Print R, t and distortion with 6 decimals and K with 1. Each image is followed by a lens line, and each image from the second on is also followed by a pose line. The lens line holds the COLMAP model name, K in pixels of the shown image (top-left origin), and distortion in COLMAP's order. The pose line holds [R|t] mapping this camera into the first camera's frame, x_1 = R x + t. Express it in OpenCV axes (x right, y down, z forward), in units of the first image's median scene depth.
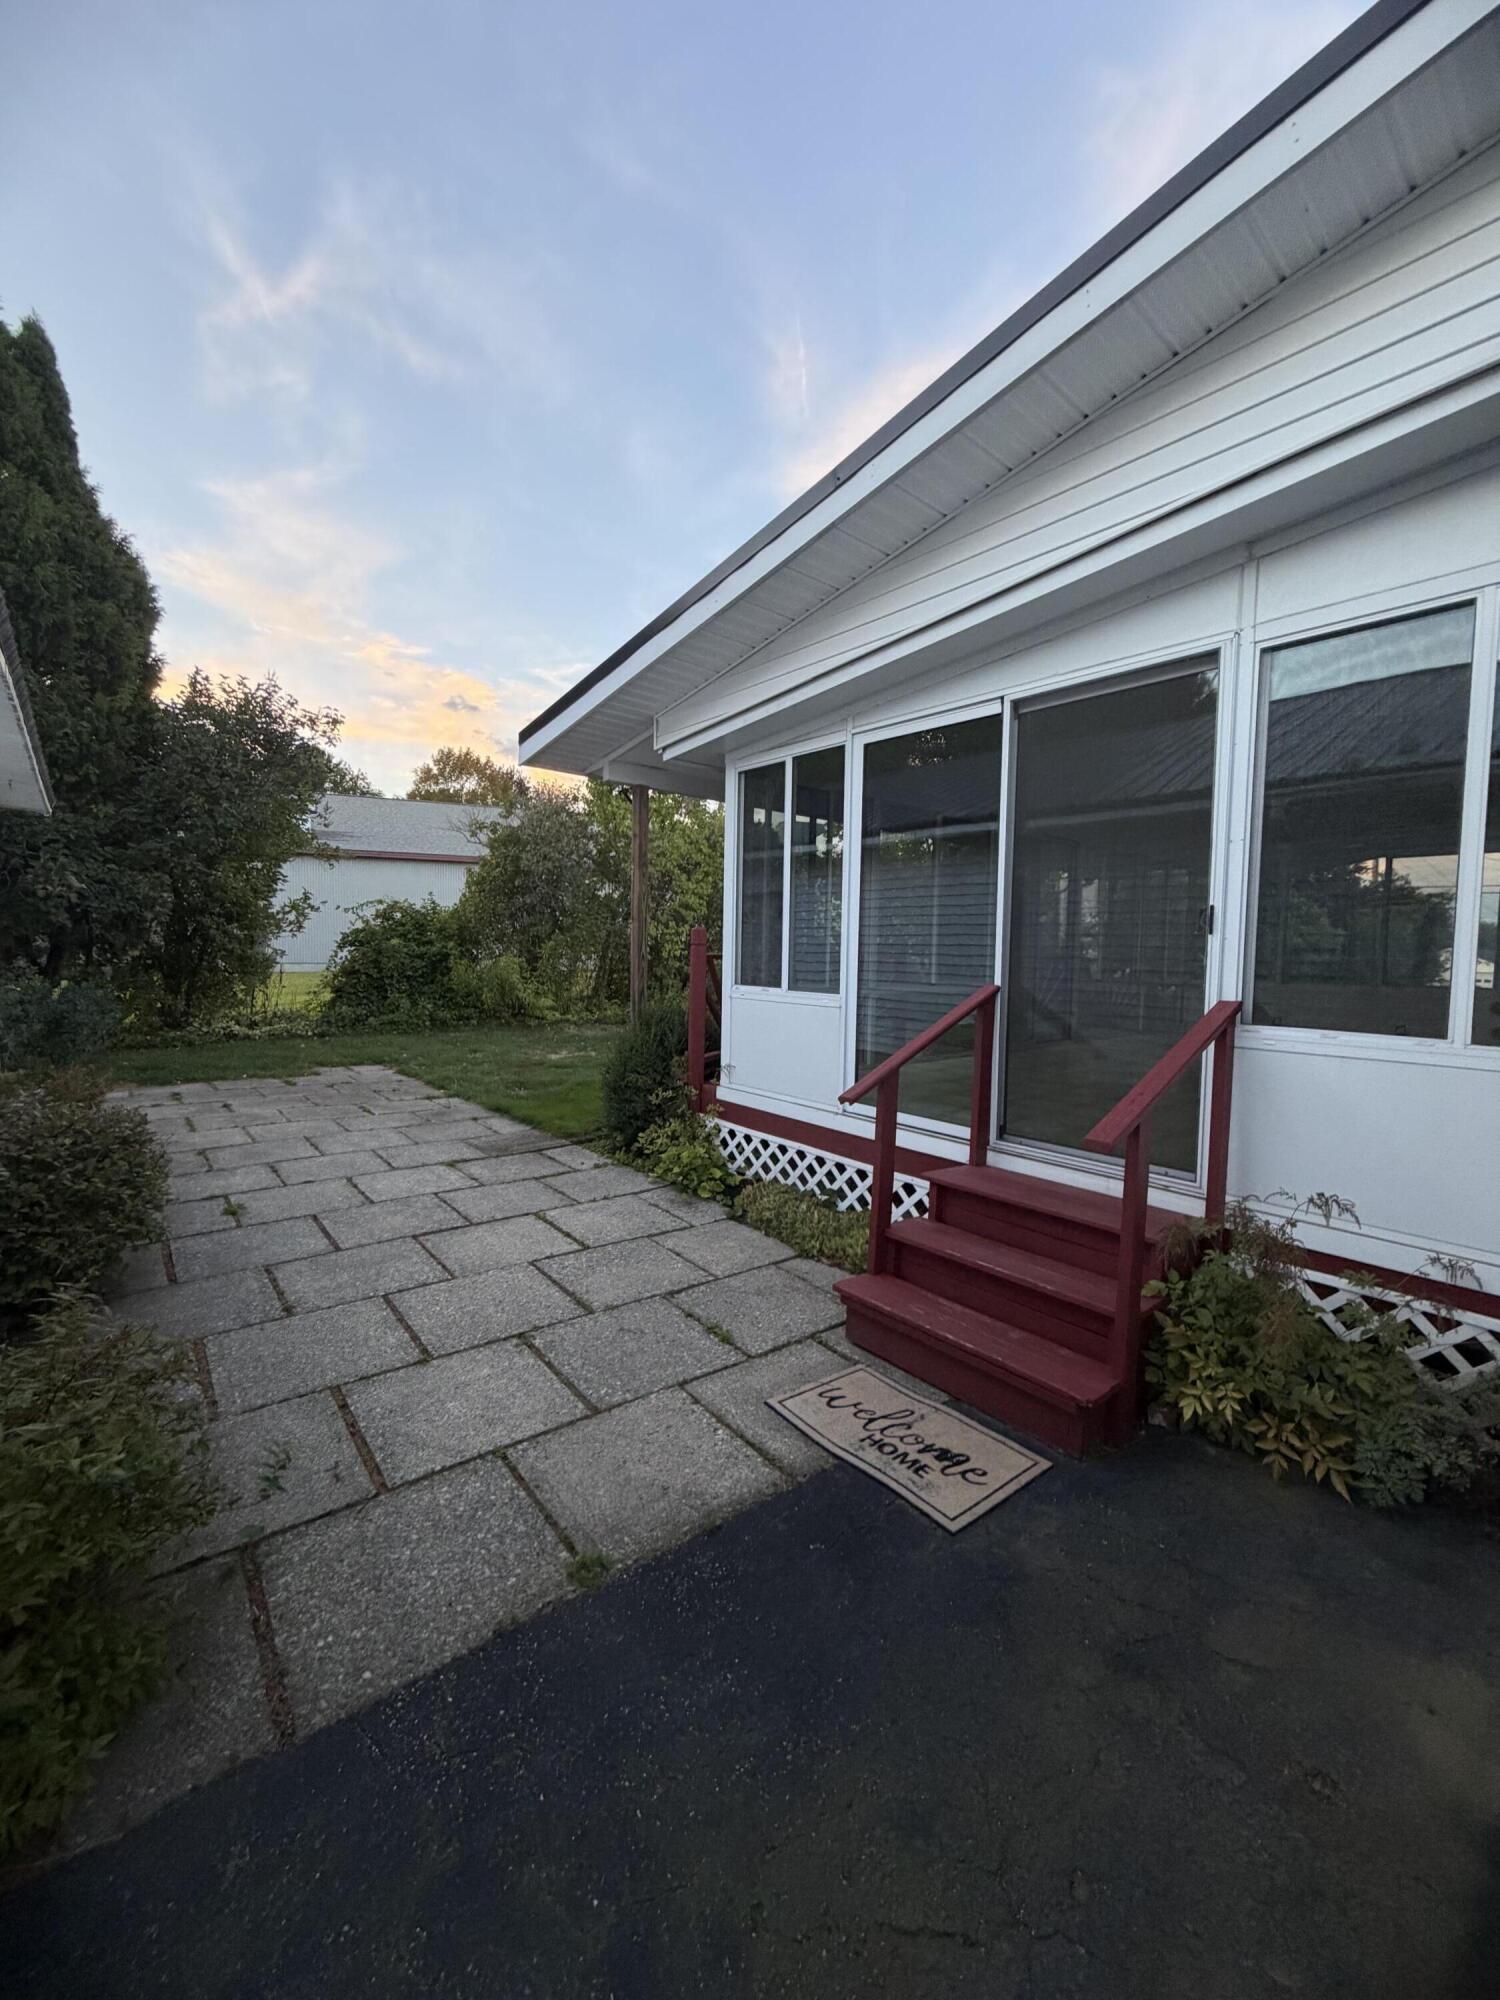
lens RADIAL K [[800.2, 0, 744.2], [0, 800.2, 994.0], [0, 0, 1]] dist [0.001399, 0.000154]
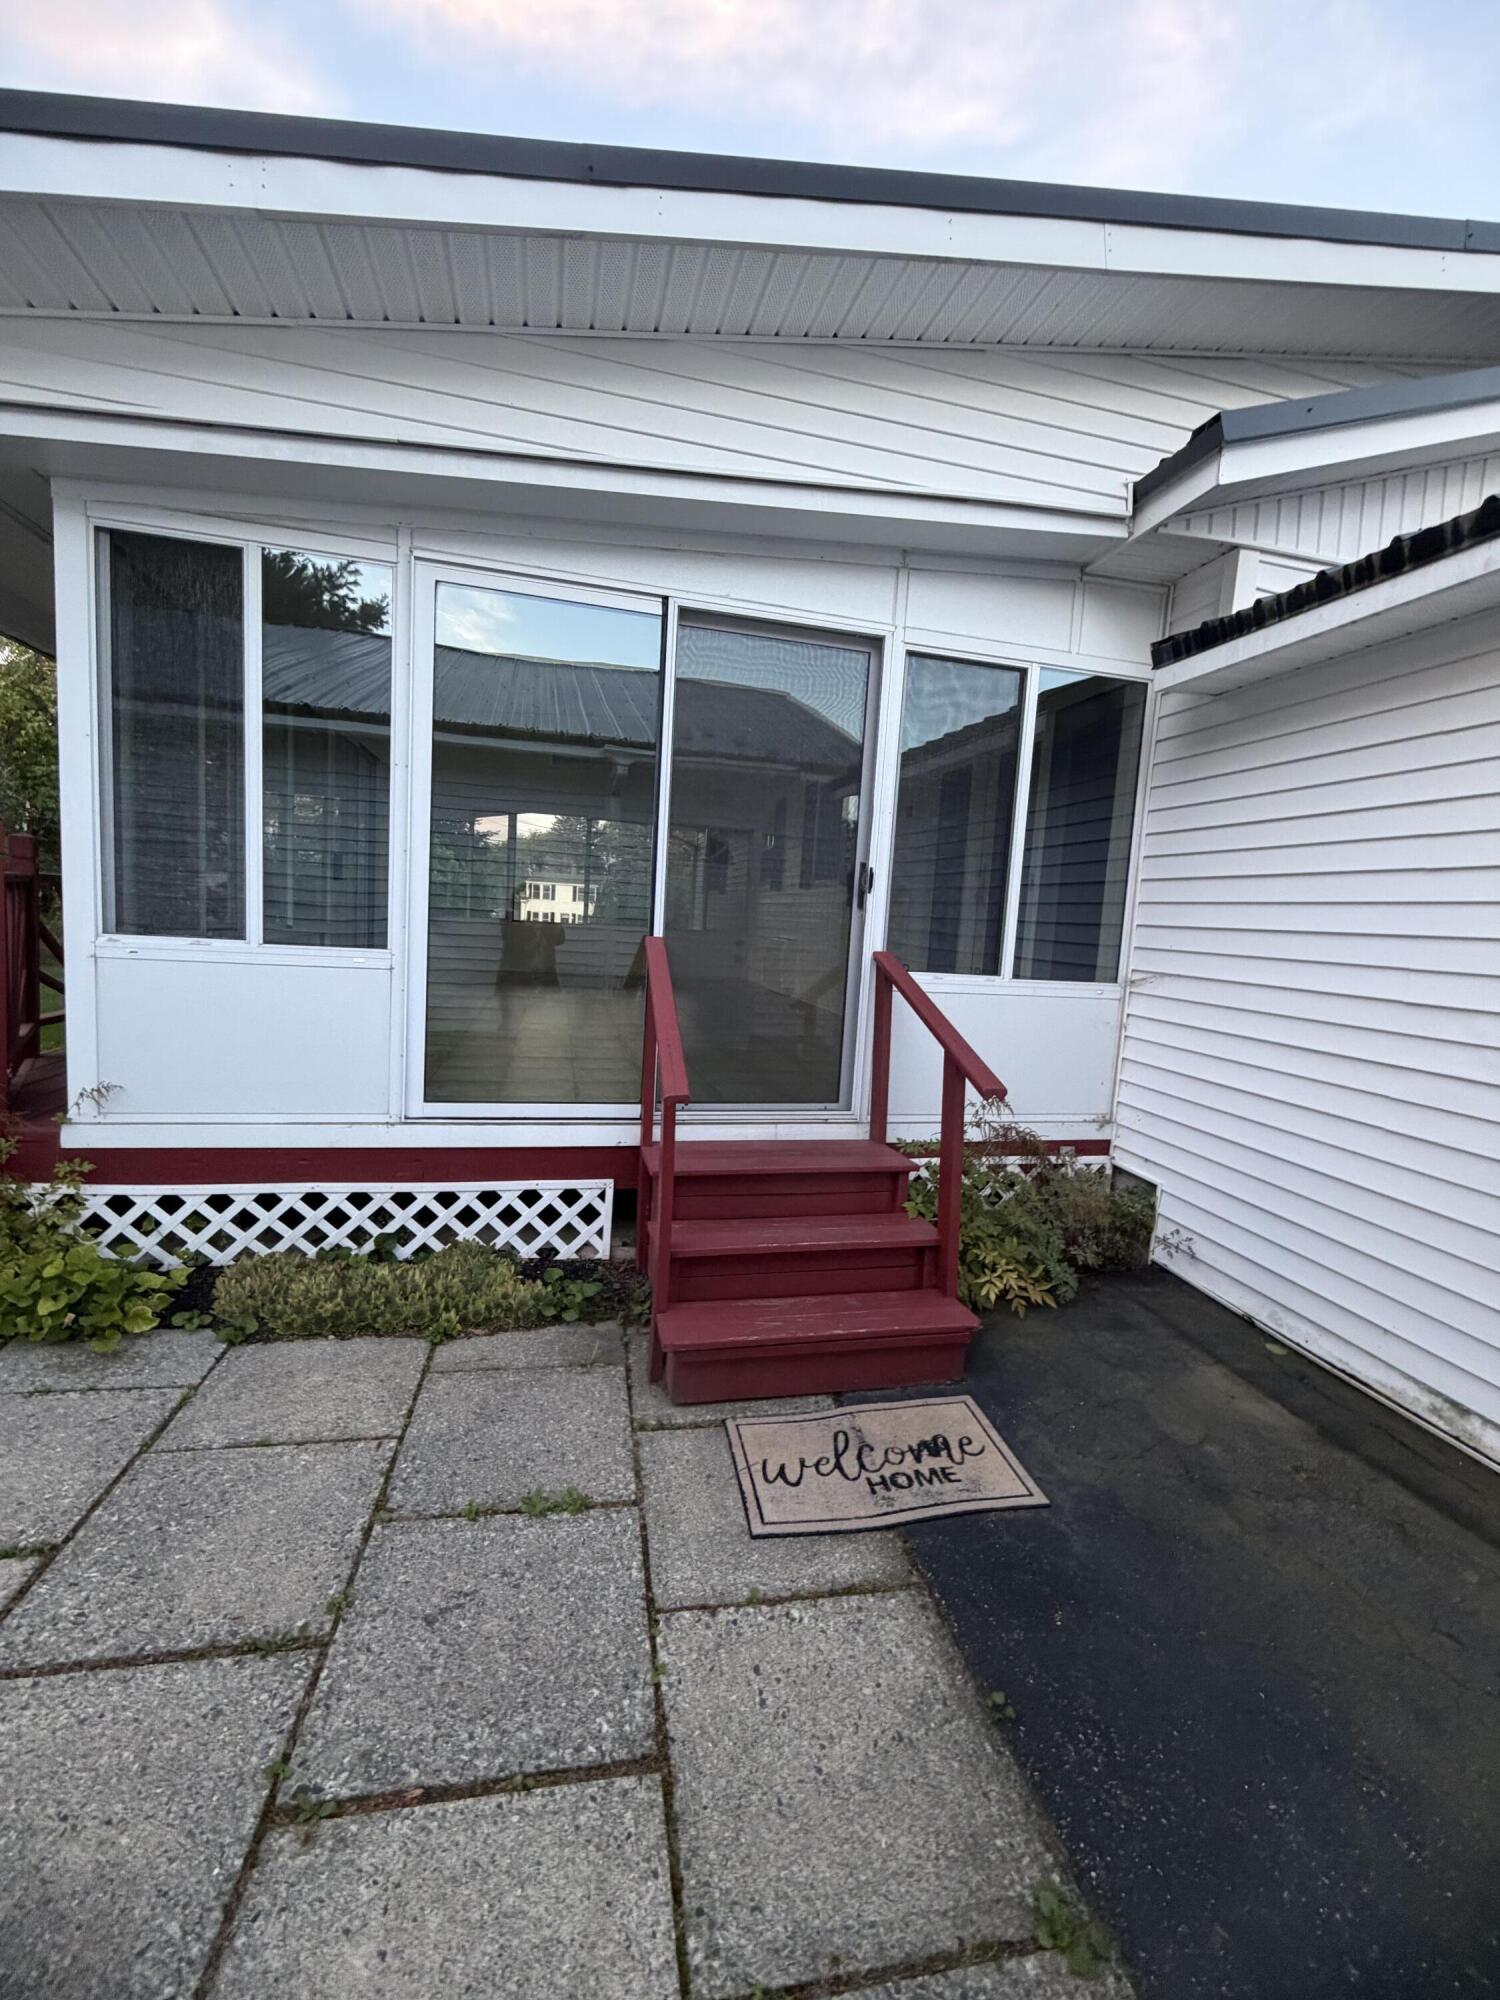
lens RADIAL K [[800.2, 0, 741.3], [0, 800.2, 997.3], [0, 0, 1]] dist [0.001399, 0.000154]
pose [[0.453461, -0.080060, 0.887673, -0.419826], [0.000010, 0.995958, 0.089821, -0.024581], [-0.891276, -0.040721, 0.451629, 0.516269]]
